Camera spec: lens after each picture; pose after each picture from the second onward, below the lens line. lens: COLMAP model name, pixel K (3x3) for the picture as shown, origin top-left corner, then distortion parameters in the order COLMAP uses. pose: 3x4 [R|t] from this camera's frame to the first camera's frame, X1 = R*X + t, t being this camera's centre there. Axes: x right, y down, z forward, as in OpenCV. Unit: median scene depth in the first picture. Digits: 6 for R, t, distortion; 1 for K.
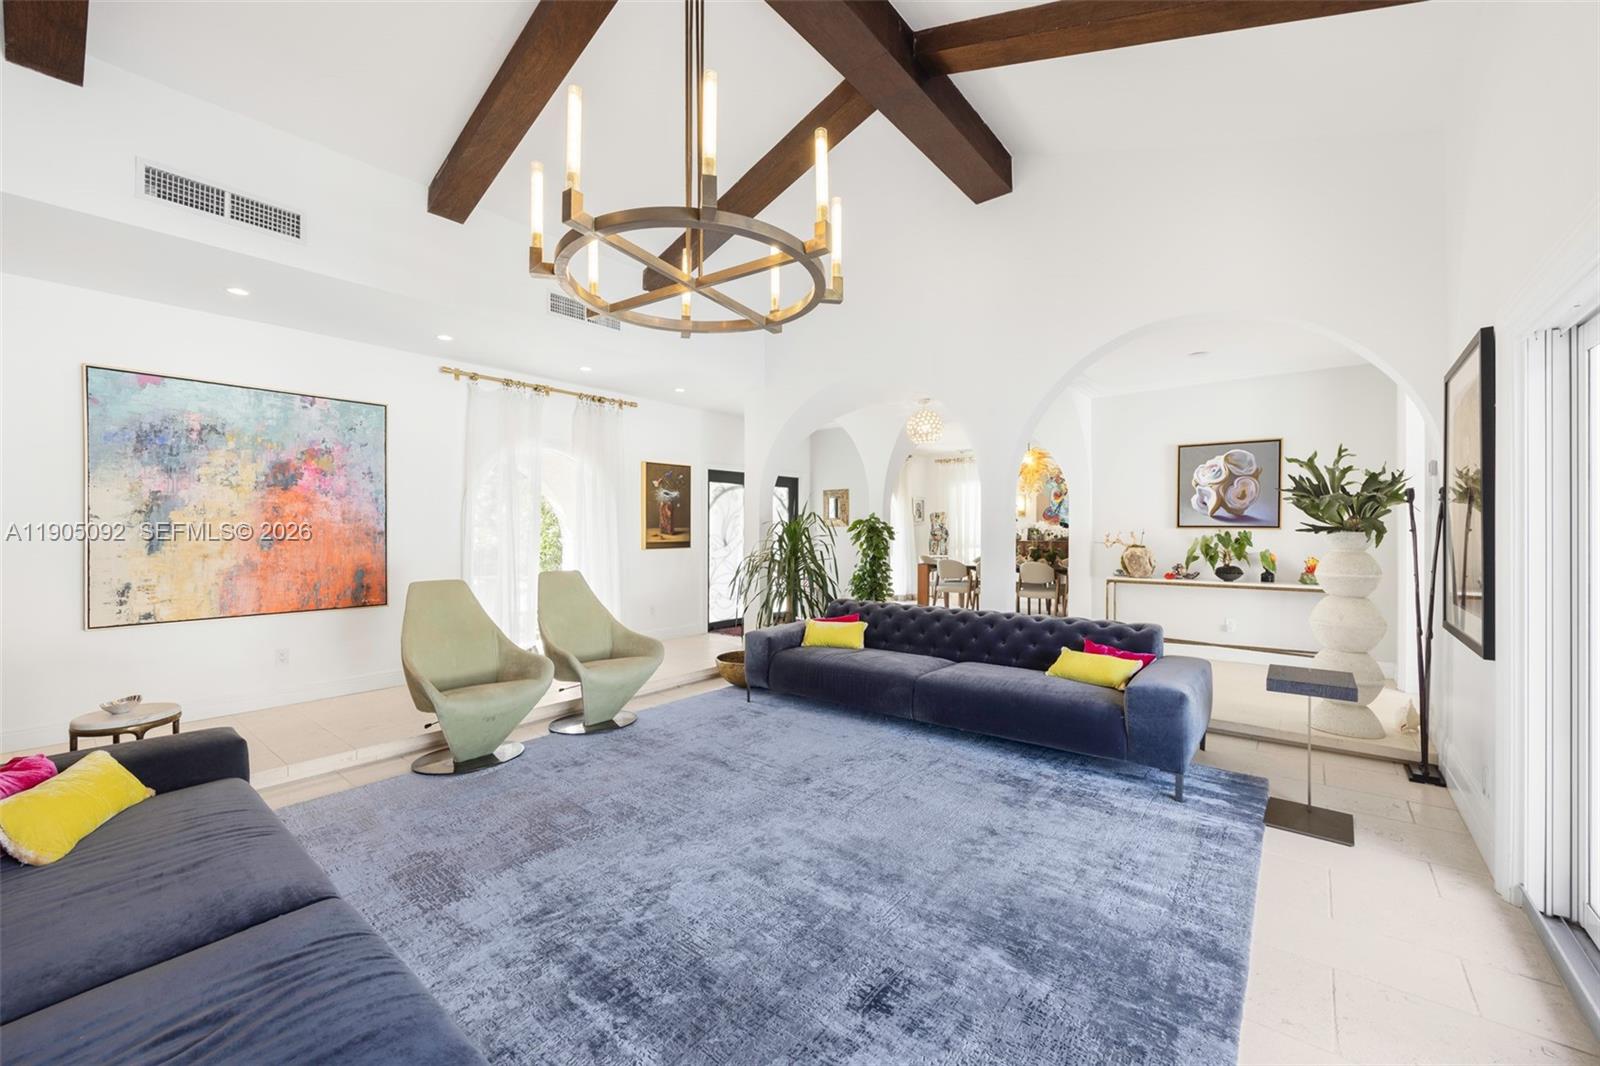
lens RADIAL K [[626.2, 0, 801.8], [0, 626.2, 534.0], [0, 0, 1]] dist [-0.000655, -0.000247]
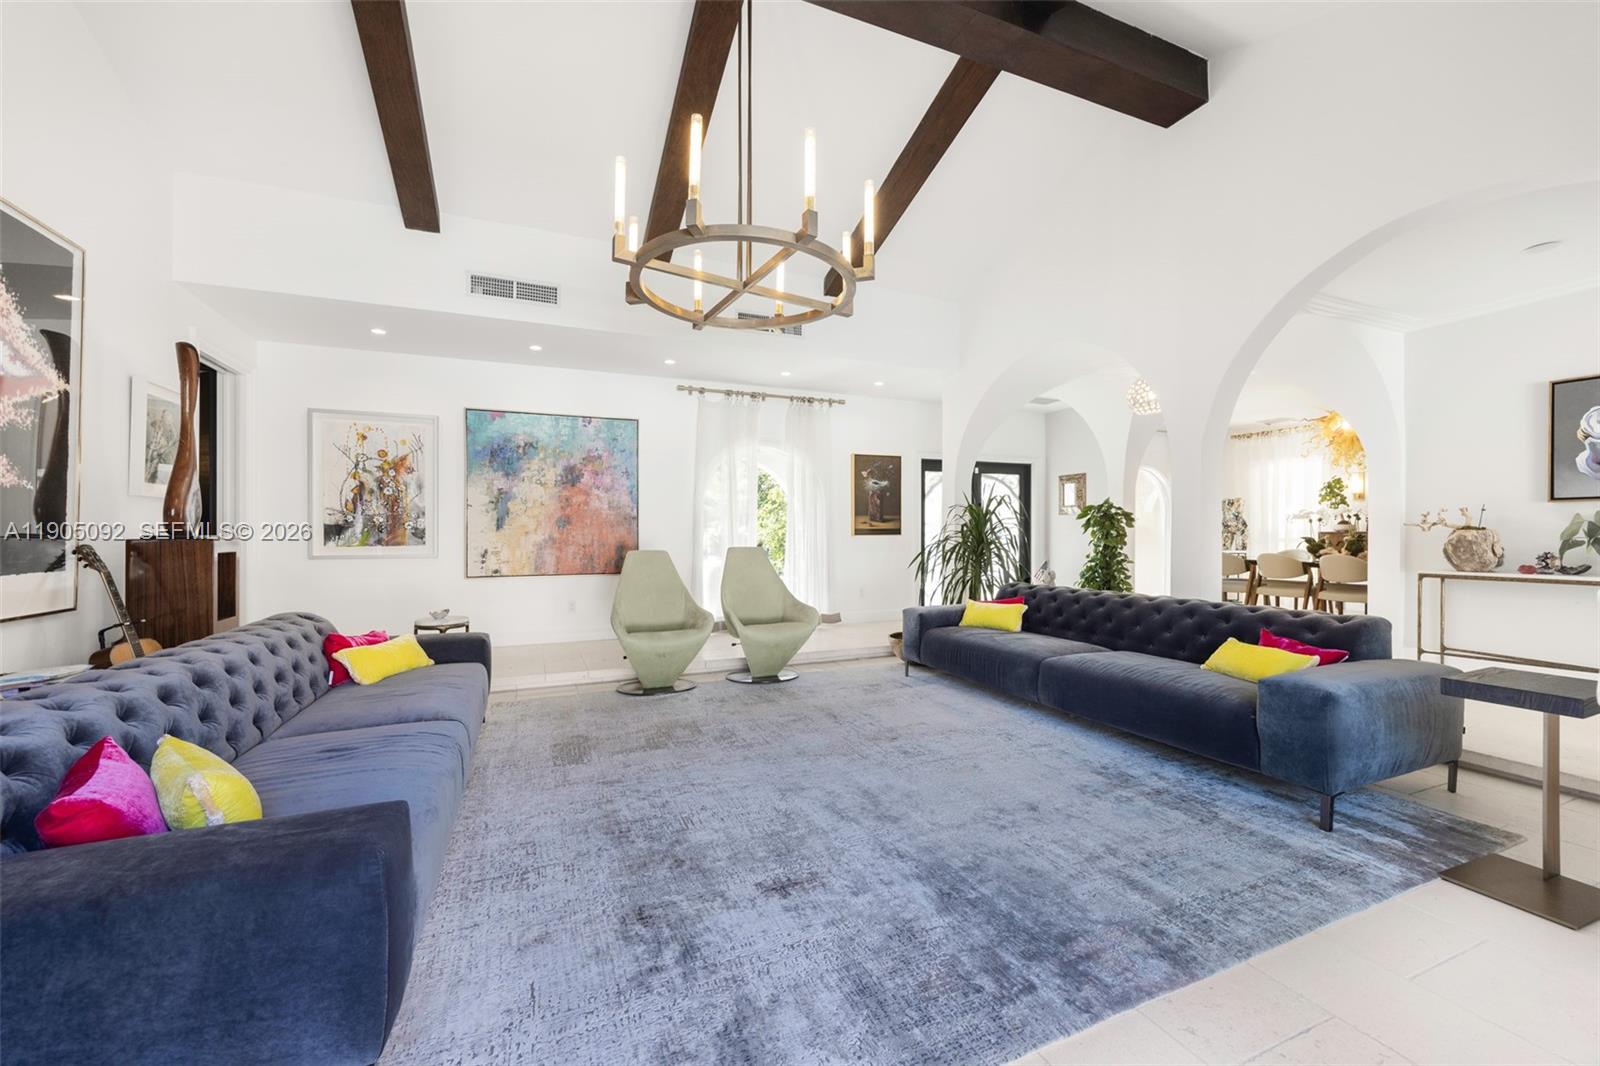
lens RADIAL K [[626.2, 0, 794.1], [0, 626.2, 533.3], [0, 0, 1]] dist [-0.000655, -0.000247]
pose [[0.885653, -0.001947, -0.464344, 0.291088], [0.000471, 0.999994, -0.003295, 0.044813], [0.464348, 0.002700, 0.885649, -0.001821]]
